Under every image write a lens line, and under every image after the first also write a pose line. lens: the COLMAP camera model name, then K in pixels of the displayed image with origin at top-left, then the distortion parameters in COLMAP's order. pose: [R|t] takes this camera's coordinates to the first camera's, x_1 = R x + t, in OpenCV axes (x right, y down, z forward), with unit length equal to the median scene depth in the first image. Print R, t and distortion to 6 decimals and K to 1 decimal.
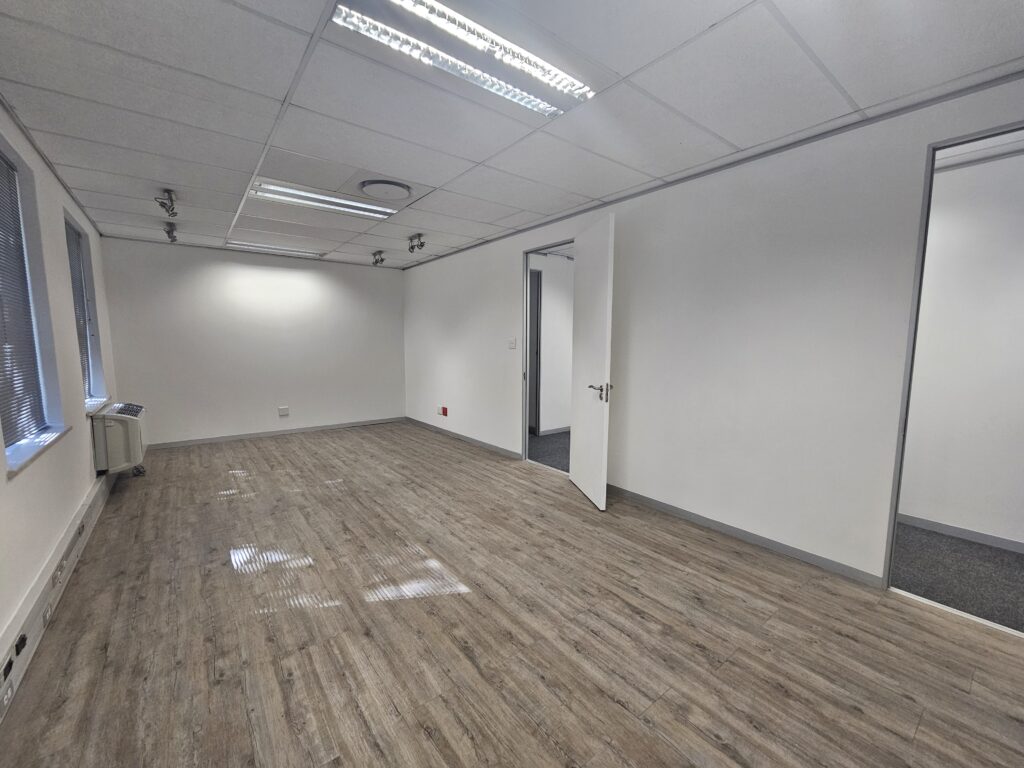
lens RADIAL K [[420.7, 0, 513.2], [0, 420.7, 386.8], [0, 0, 1]] dist [-0.000885, 0.000422]
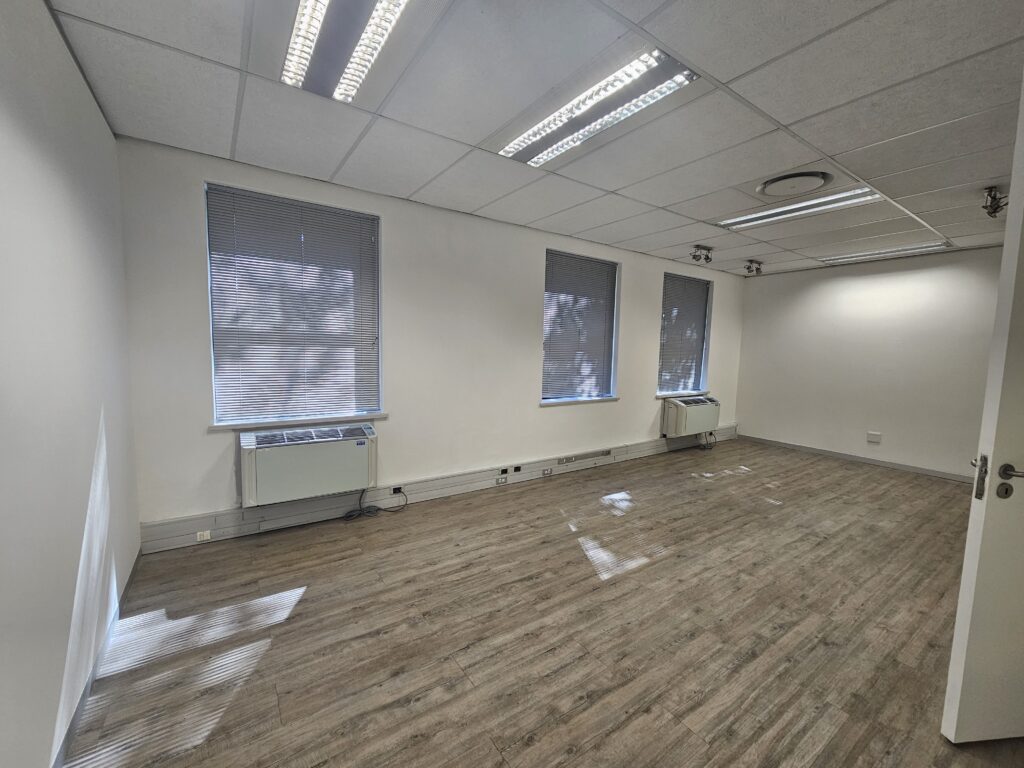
lens RADIAL K [[420.7, 0, 507.3], [0, 420.7, 385.7], [0, 0, 1]] dist [-0.000885, 0.000422]
pose [[-0.069490, 0.084622, -0.993987, 0.865508], [-0.129669, 0.987176, 0.093108, -0.071966], [0.989119, 0.135360, -0.057626, 0.680245]]
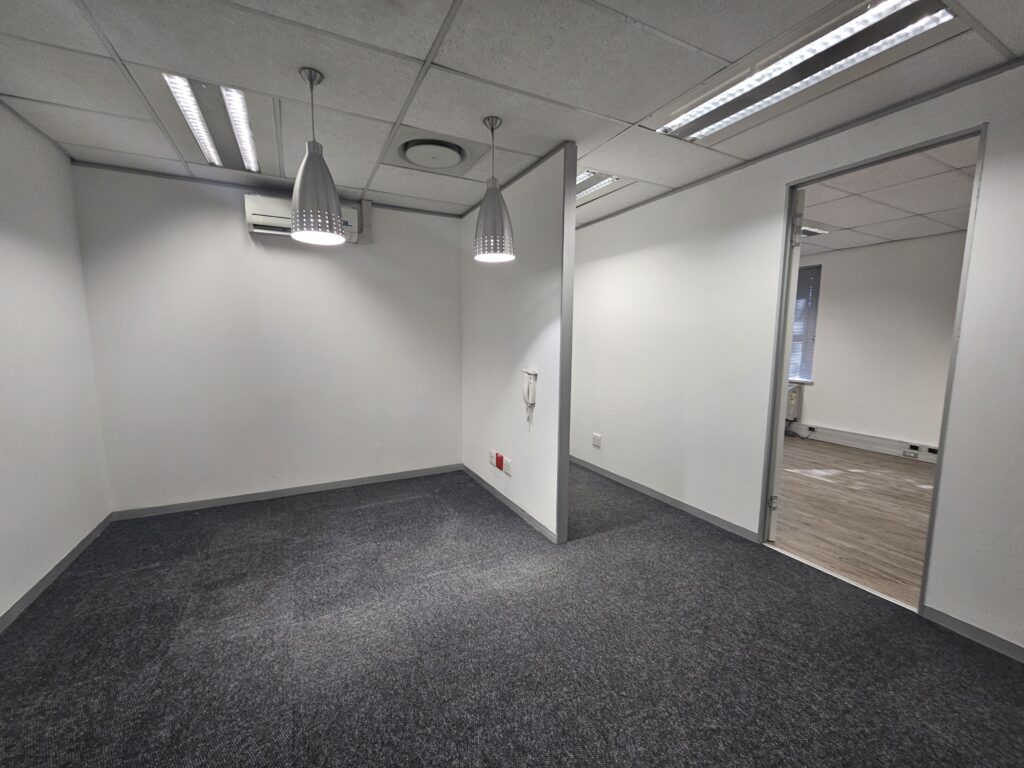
lens RADIAL K [[420.7, 0, 511.5], [0, 420.7, 385.9], [0, 0, 1]] dist [-0.000885, 0.000422]
pose [[-0.981360, -0.031227, 0.189627, 0.707024], [0.011714, 0.975156, 0.221211, -0.306640], [-0.191823, 0.219309, -0.956613, 2.742910]]
